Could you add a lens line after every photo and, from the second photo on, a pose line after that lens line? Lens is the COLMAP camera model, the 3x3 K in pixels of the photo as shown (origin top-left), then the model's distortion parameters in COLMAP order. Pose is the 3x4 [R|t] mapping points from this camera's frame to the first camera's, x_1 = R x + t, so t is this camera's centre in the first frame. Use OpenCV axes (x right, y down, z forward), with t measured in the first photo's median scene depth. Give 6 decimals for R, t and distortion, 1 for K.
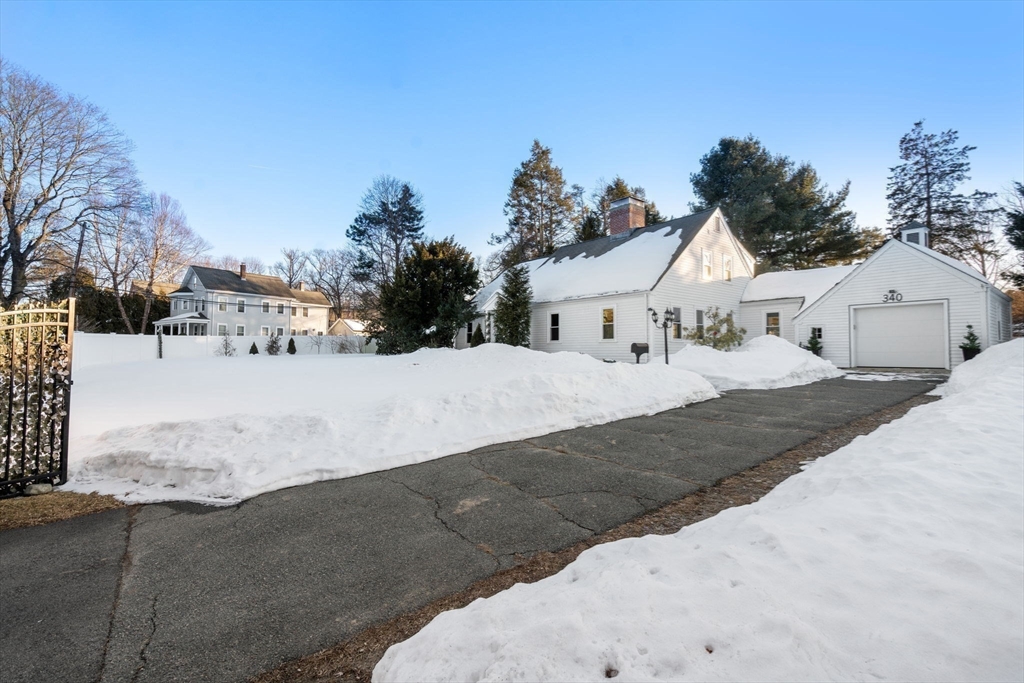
lens RADIAL K [[462.9, 0, 509.7], [0, 462.9, 335.5], [0, 0, 1]] dist [-0.000758, 0.000582]
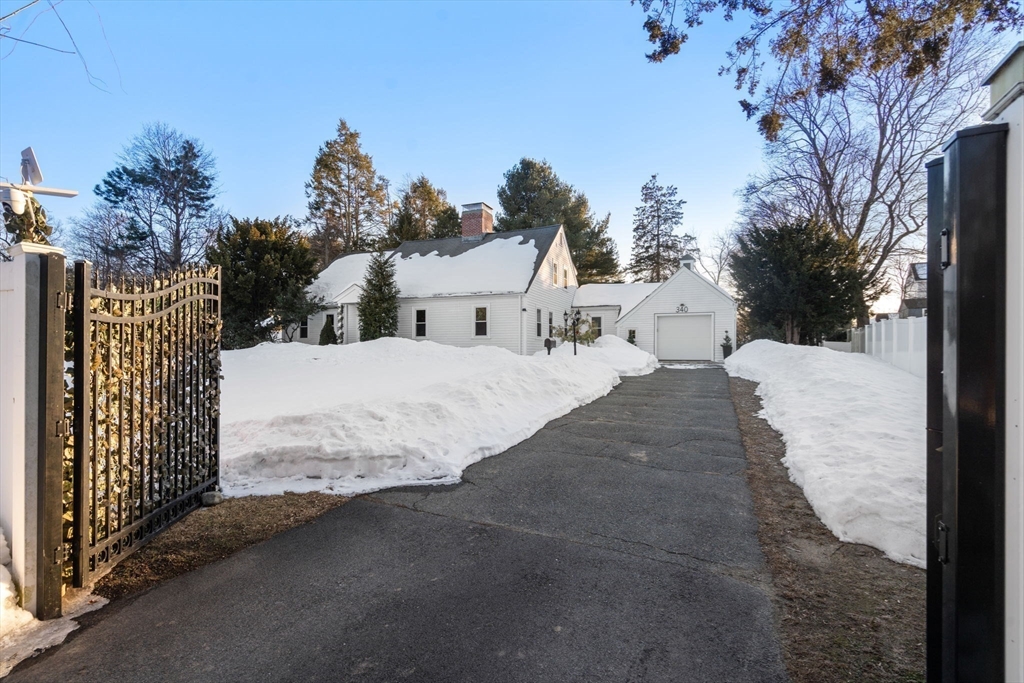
lens RADIAL K [[469.1, 0, 508.0], [0, 469.1, 354.7], [0, 0, 1]] dist [-0.001873, 0.000394]
pose [[0.883016, 0.000308, 0.469342, -0.106910], [-0.020012, 0.999115, 0.036995, 0.004483], [-0.468915, -0.042059, 0.882241, 0.004292]]
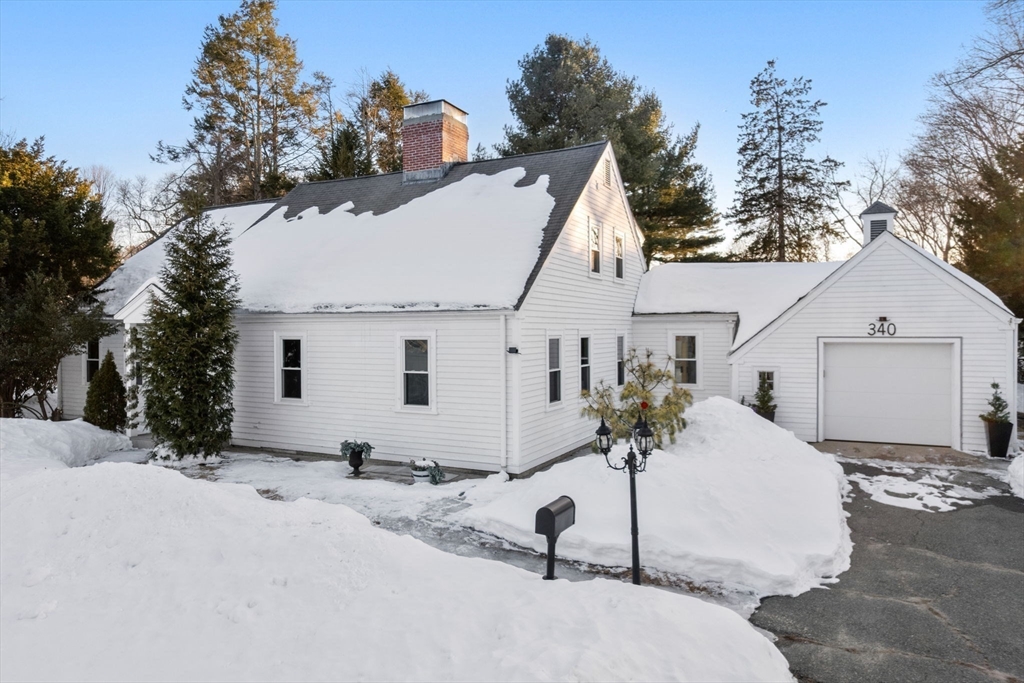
lens RADIAL K [[672.5, 0, 510.6], [0, 672.5, 335.0], [0, 0, 1]] dist [-0.087324, 0.084627]
pose [[0.907059, -0.007987, 0.420928, 0.008851], [-0.010597, 0.999070, 0.041793, -0.040097], [-0.420870, -0.042369, 0.906131, 0.161661]]
